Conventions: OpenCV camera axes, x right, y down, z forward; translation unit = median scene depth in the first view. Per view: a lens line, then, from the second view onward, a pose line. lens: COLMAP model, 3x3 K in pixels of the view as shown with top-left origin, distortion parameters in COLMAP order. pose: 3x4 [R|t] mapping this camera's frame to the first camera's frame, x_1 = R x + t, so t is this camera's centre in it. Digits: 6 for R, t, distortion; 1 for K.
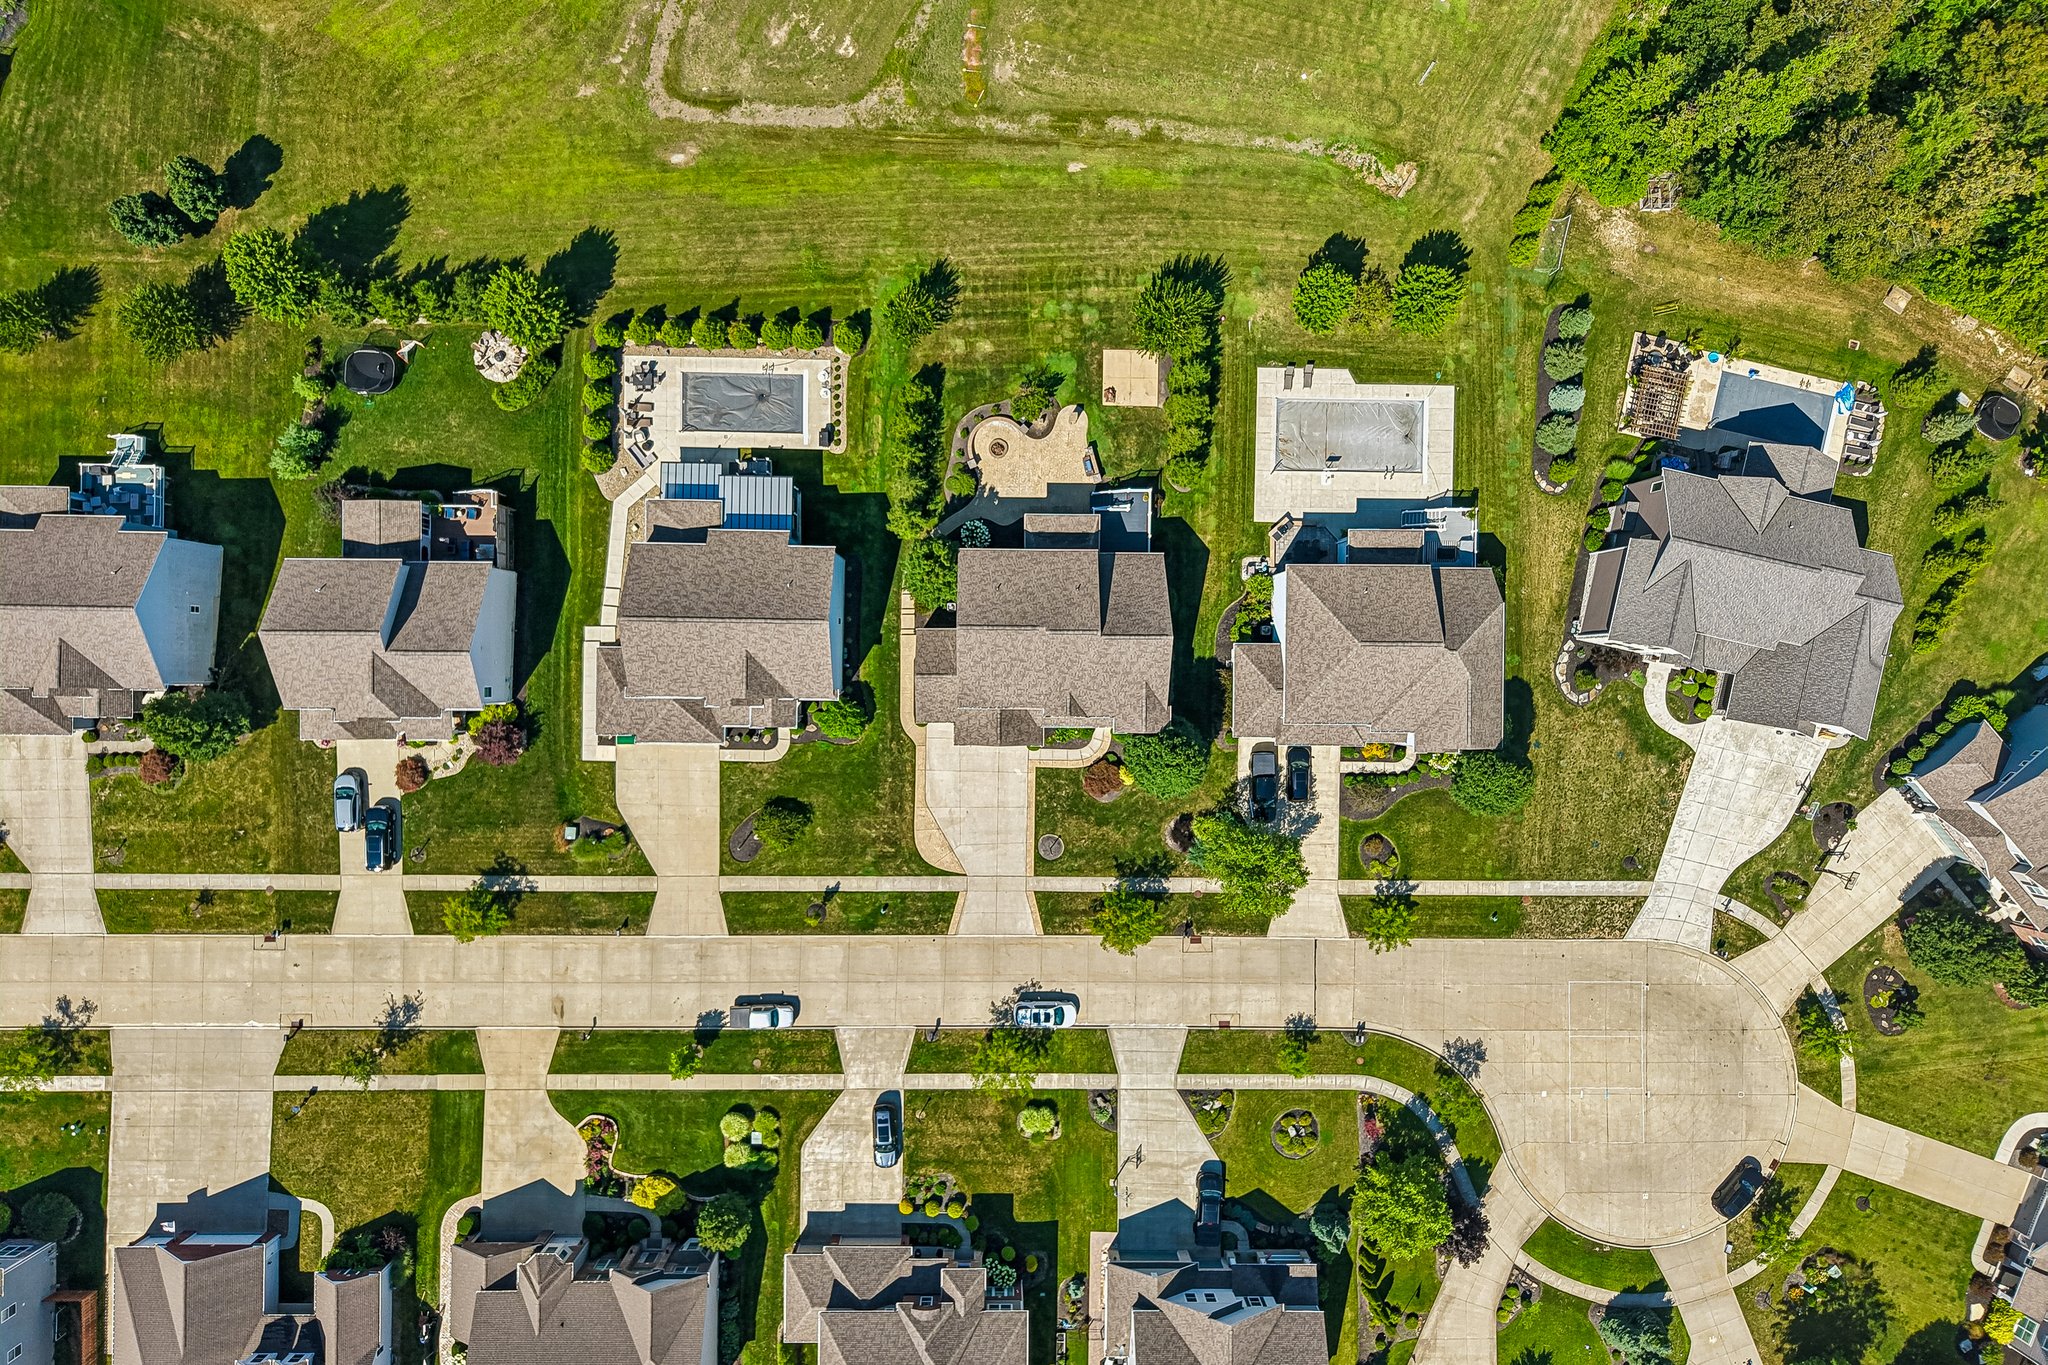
lens RADIAL K [[1373.9, 0, 1015.1], [0, 1373.9, 677.2], [0, 0, 1]] dist [0.005993, -0.008926]
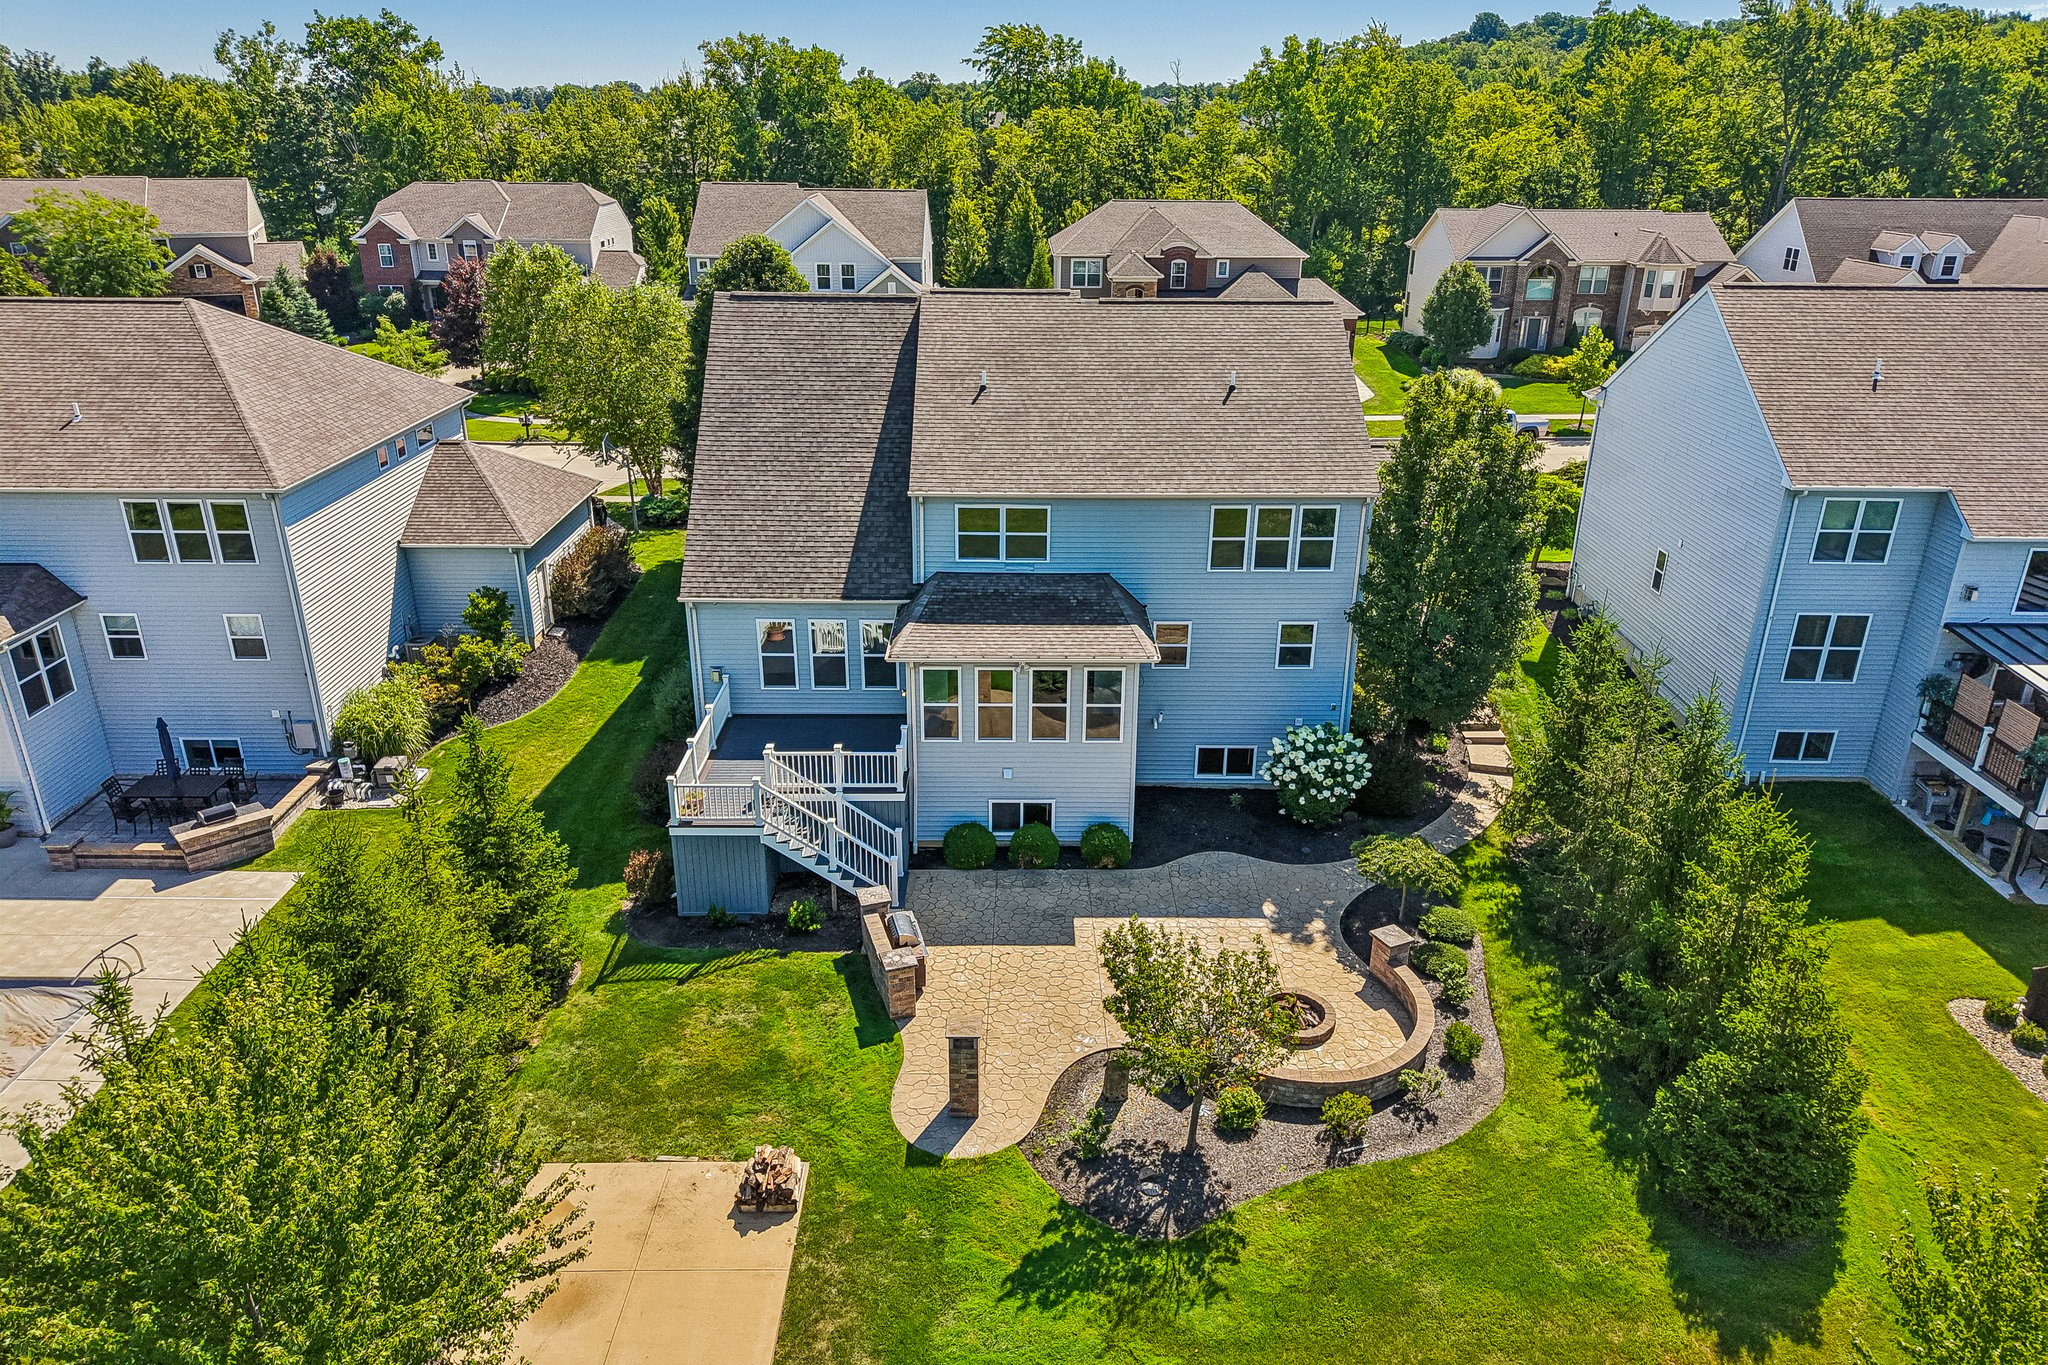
lens RADIAL K [[1373.9, 0, 1026.2], [0, 1373.9, 675.0], [0, 0, 1]] dist [0.005993, -0.008926]
pose [[-0.999573, -0.013420, -0.025946, 0.039089], [-0.018767, -0.385623, 0.922466, -0.355972], [-0.022385, 0.922559, 0.385206, 0.862862]]
